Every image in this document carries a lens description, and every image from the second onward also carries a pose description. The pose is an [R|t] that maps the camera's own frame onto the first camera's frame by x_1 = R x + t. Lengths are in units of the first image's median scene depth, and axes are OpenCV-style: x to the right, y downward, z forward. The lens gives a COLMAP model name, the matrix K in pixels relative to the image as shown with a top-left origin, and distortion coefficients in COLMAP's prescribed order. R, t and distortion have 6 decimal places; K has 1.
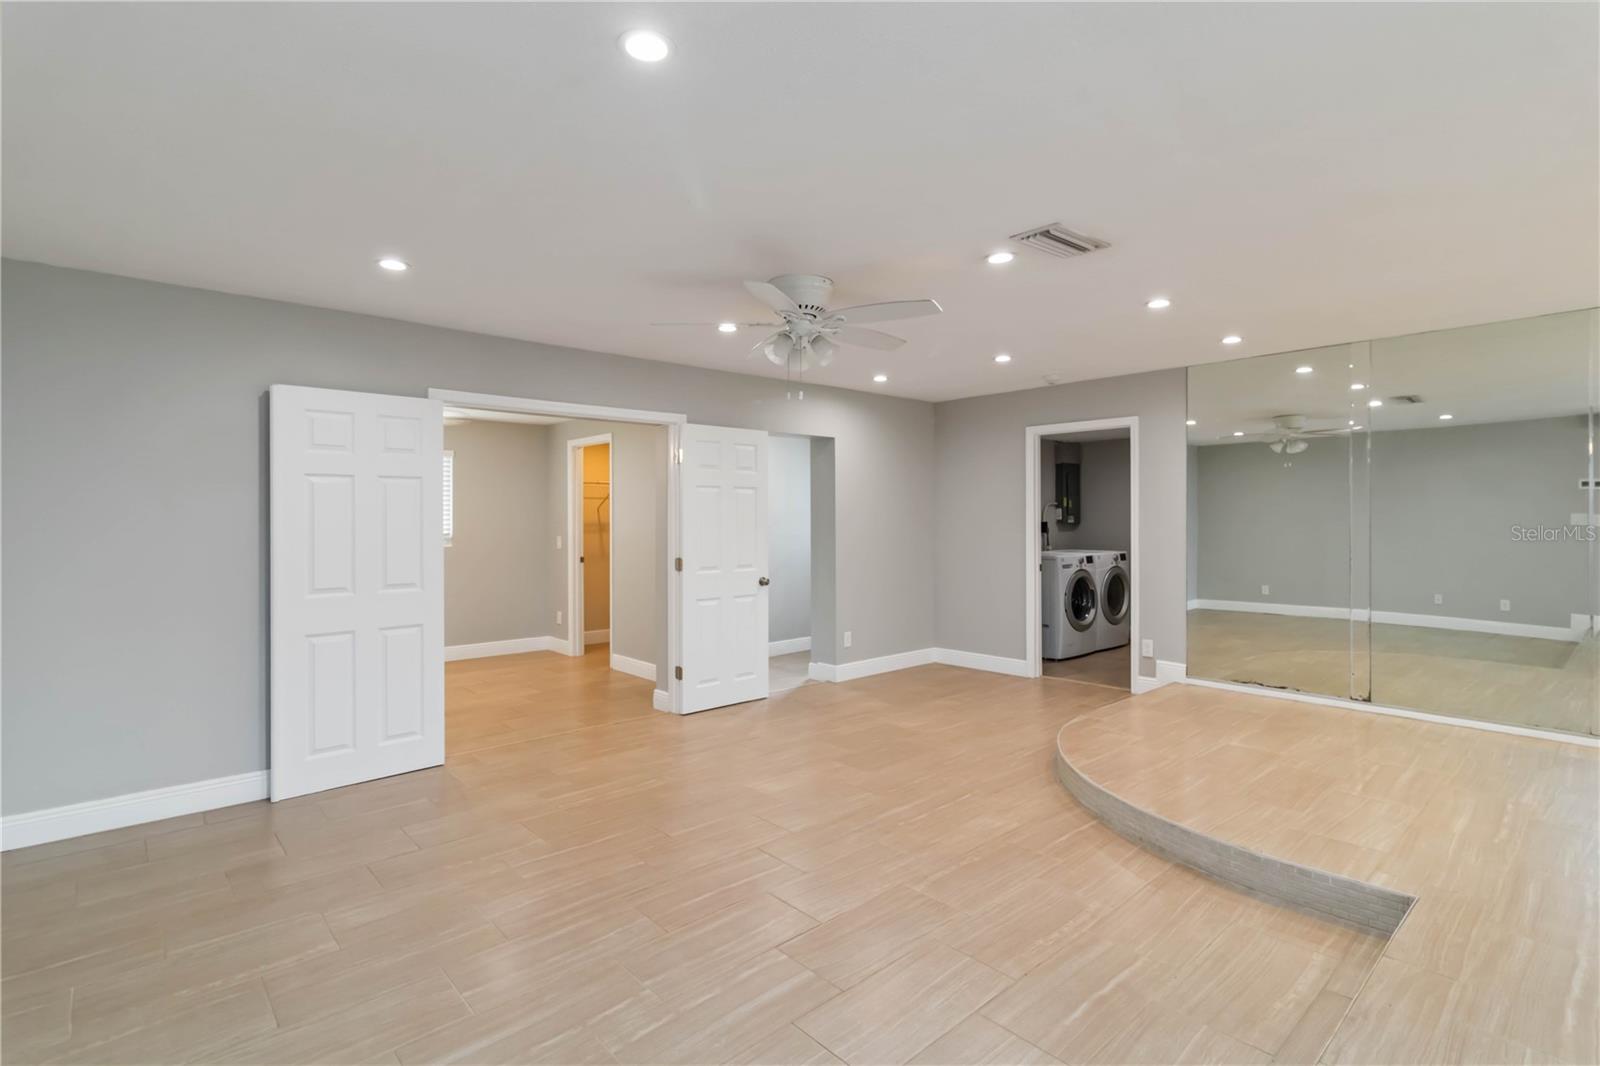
lens RADIAL K [[766.4, 0, 800.9], [0, 766.4, 519.6], [0, 0, 1]] dist [0.001758, 0.002205]
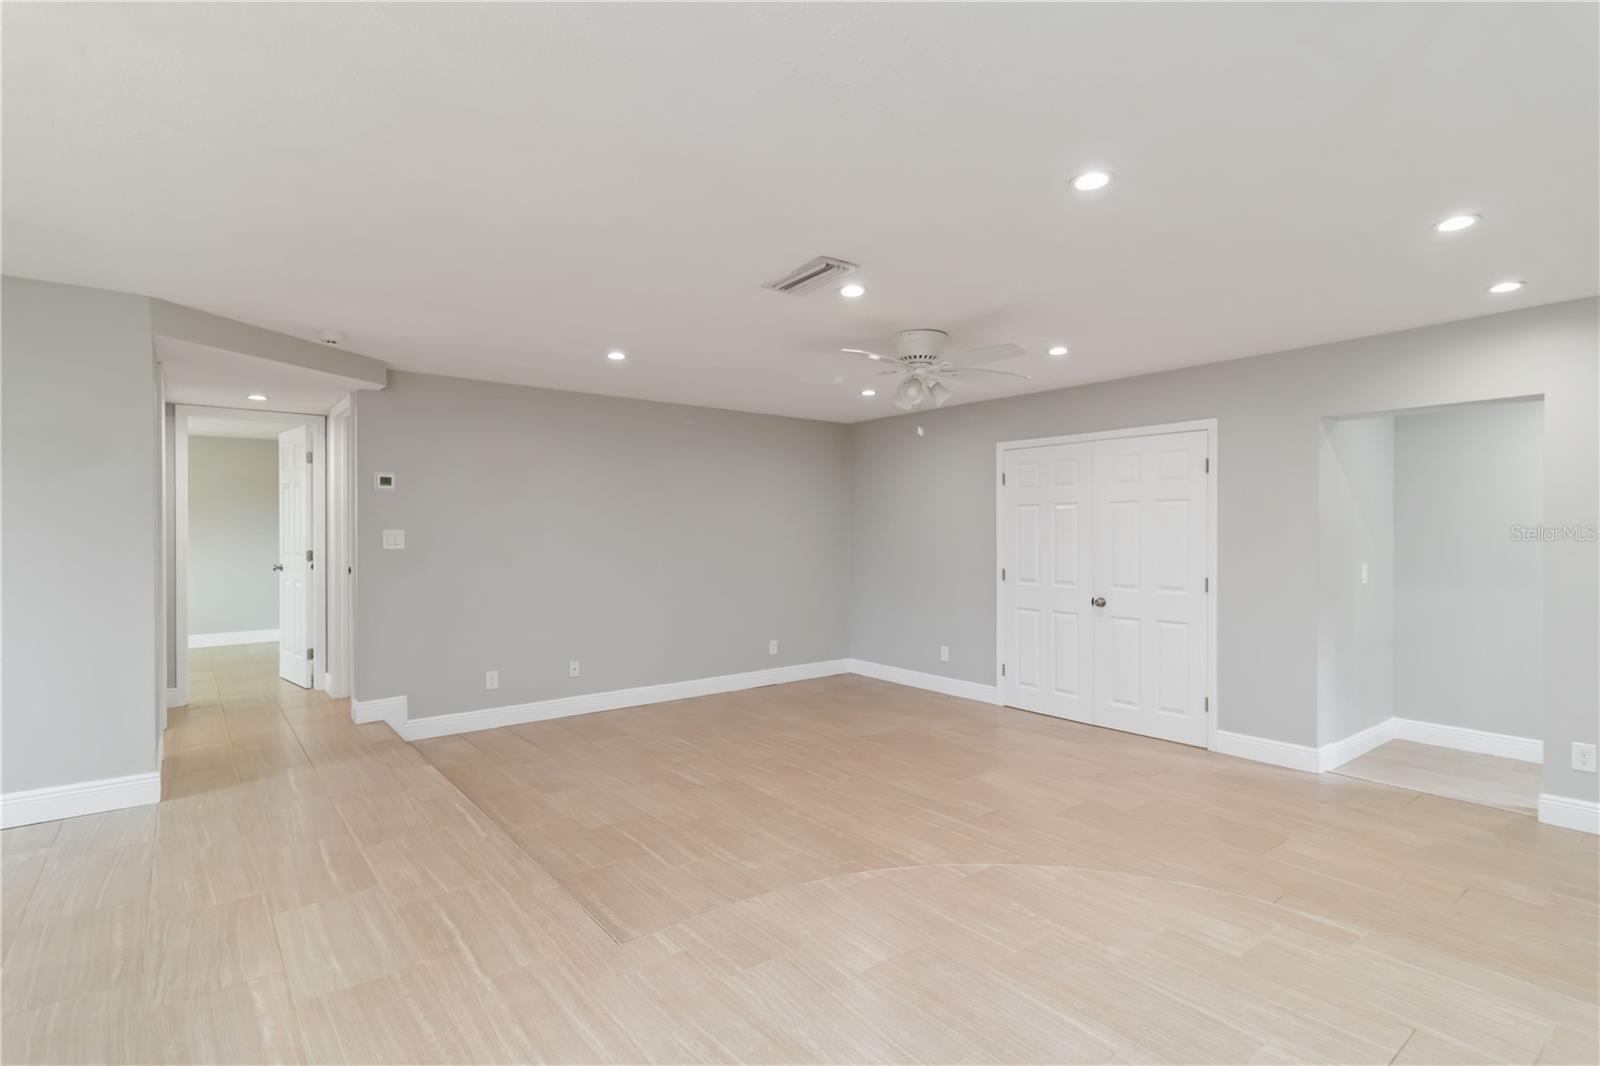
lens RADIAL K [[766.4, 0, 802.8], [0, 766.4, 538.5], [0, 0, 1]] dist [0.001758, 0.002205]
pose [[-0.064500, 0.008185, -0.997884, 0.725371], [-0.001032, 0.999965, 0.008269, -0.003035], [0.997917, 0.001563, -0.064489, 0.543224]]
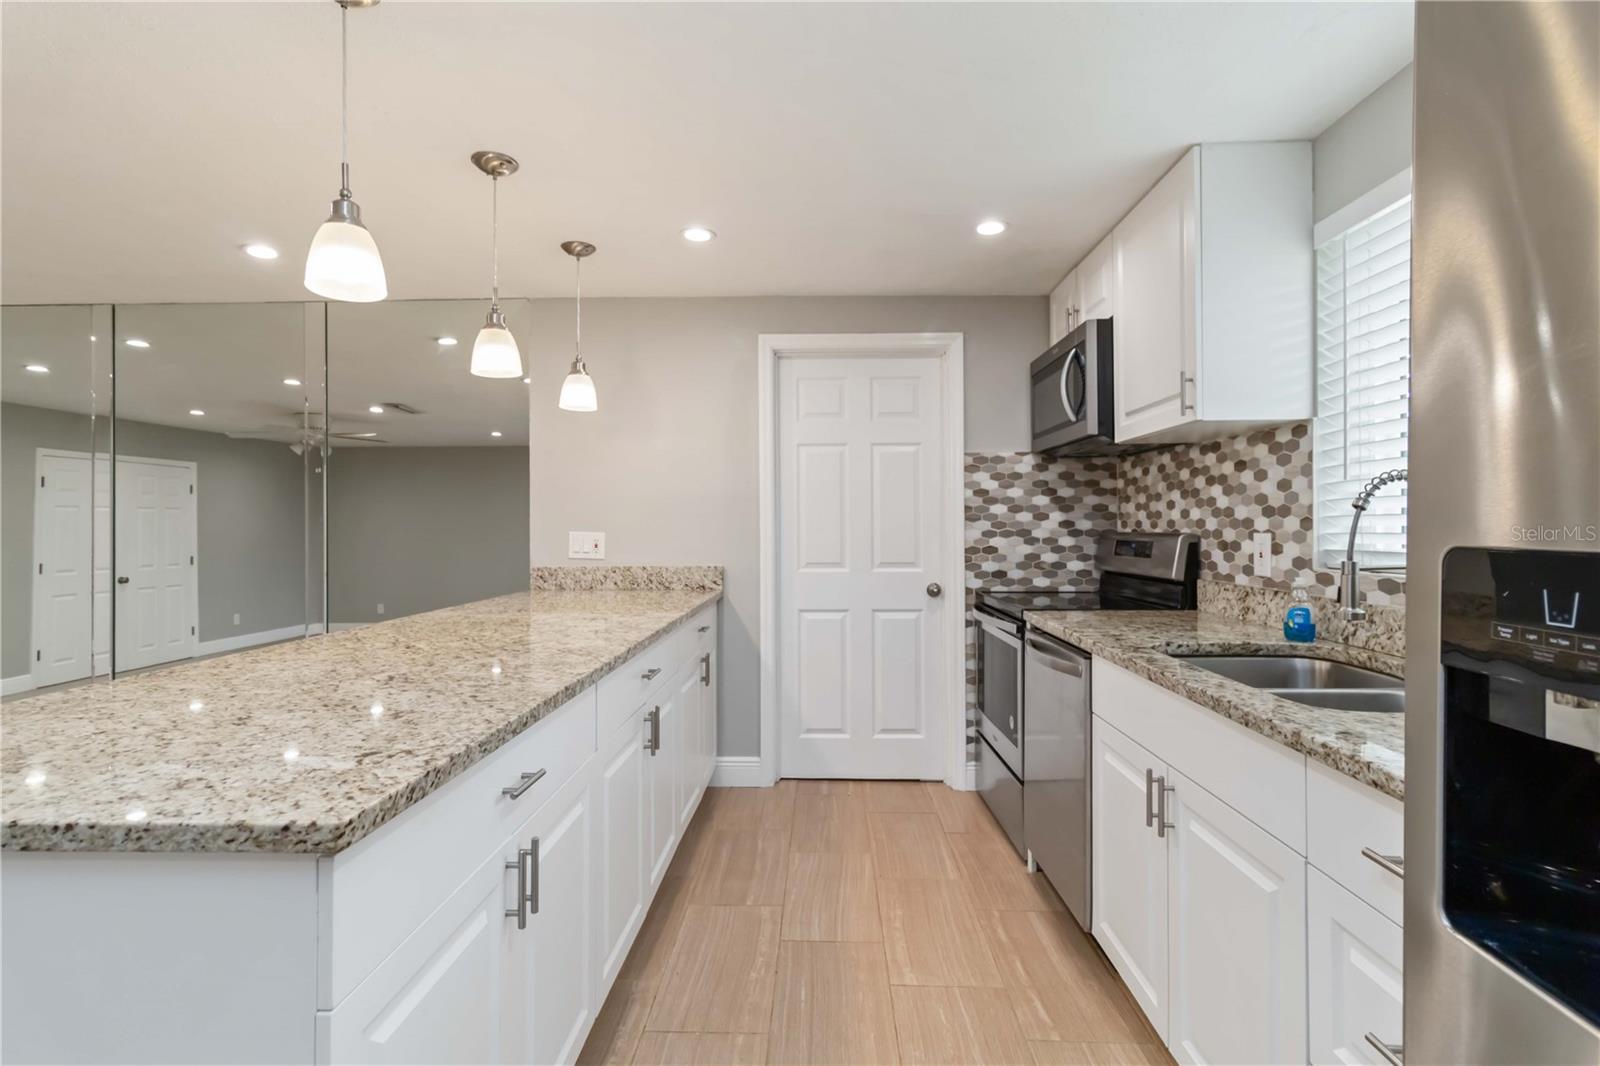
lens RADIAL K [[766.4, 0, 800.5], [0, 766.4, 524.3], [0, 0, 1]] dist [0.001758, 0.002205]
pose [[0.692746, 0.000021, 0.721182, 0.550940], [0.006077, 0.999964, -0.005866, -0.001716], [-0.721156, 0.008447, 0.692721, -0.035421]]
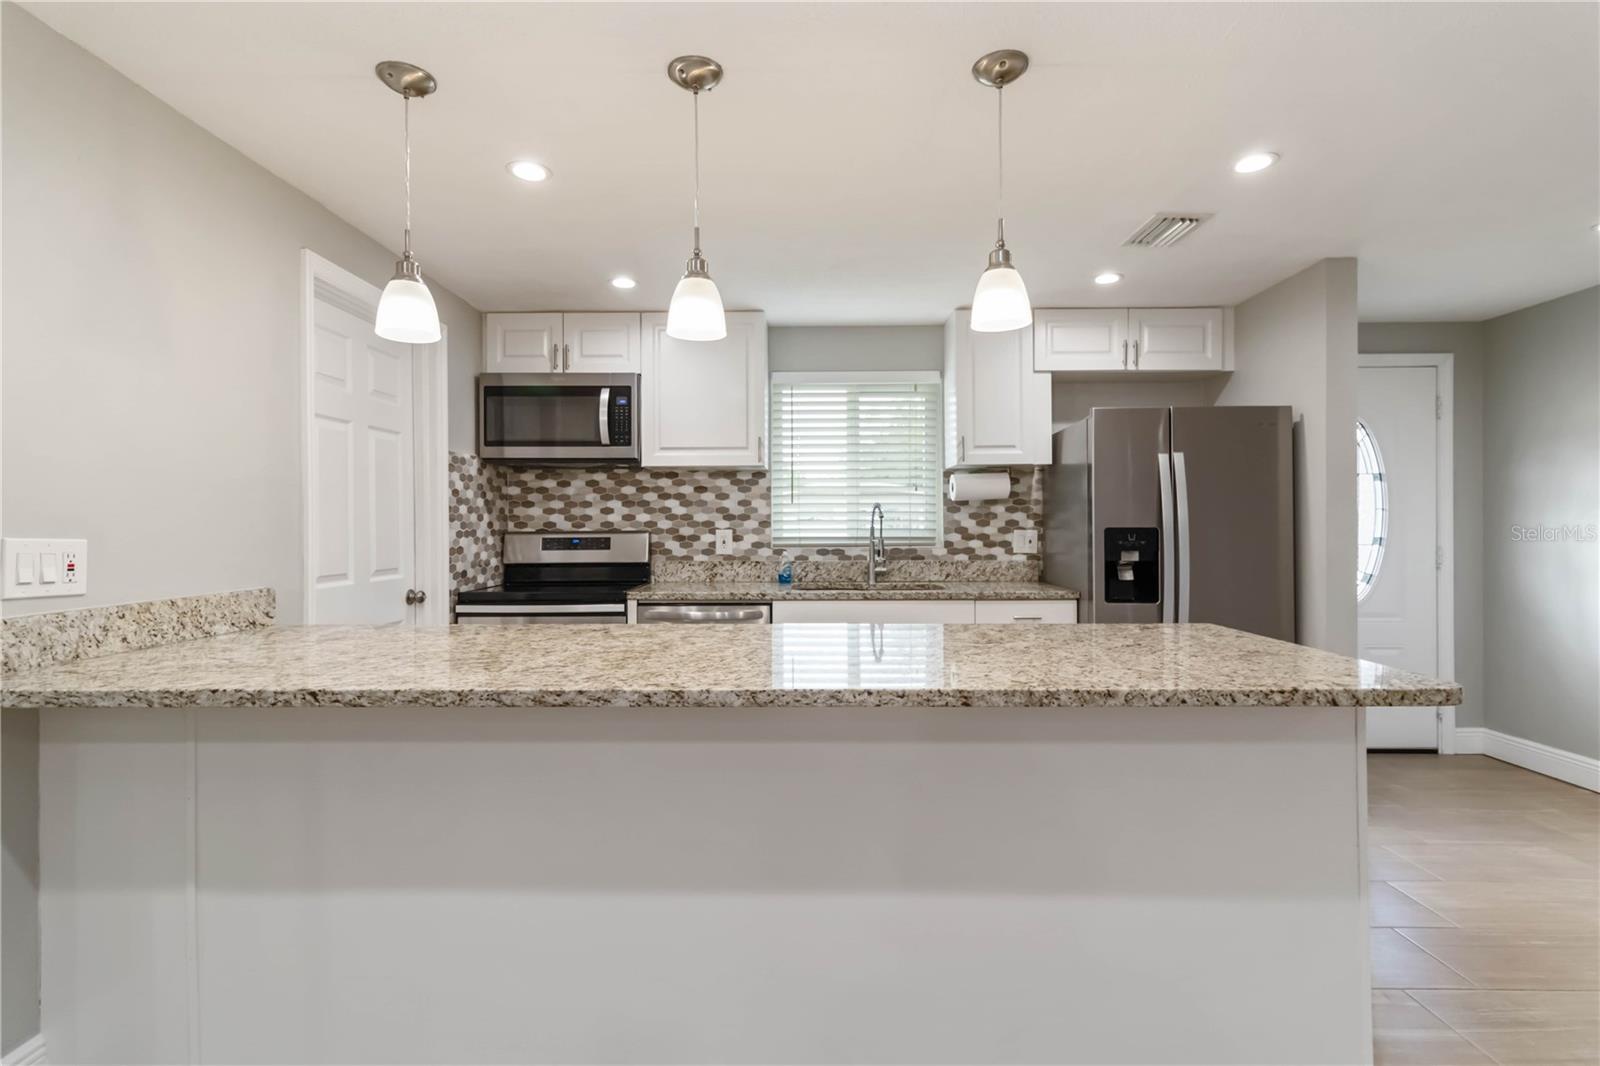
lens RADIAL K [[766.4, 0, 802.7], [0, 766.4, 525.0], [0, 0, 1]] dist [0.001758, 0.002205]
pose [[-0.734948, 0.003496, 0.678114, 0.477860], [0.007408, 0.999968, 0.002874, -0.003792], [-0.678083, 0.007136, -0.734951, 0.552633]]
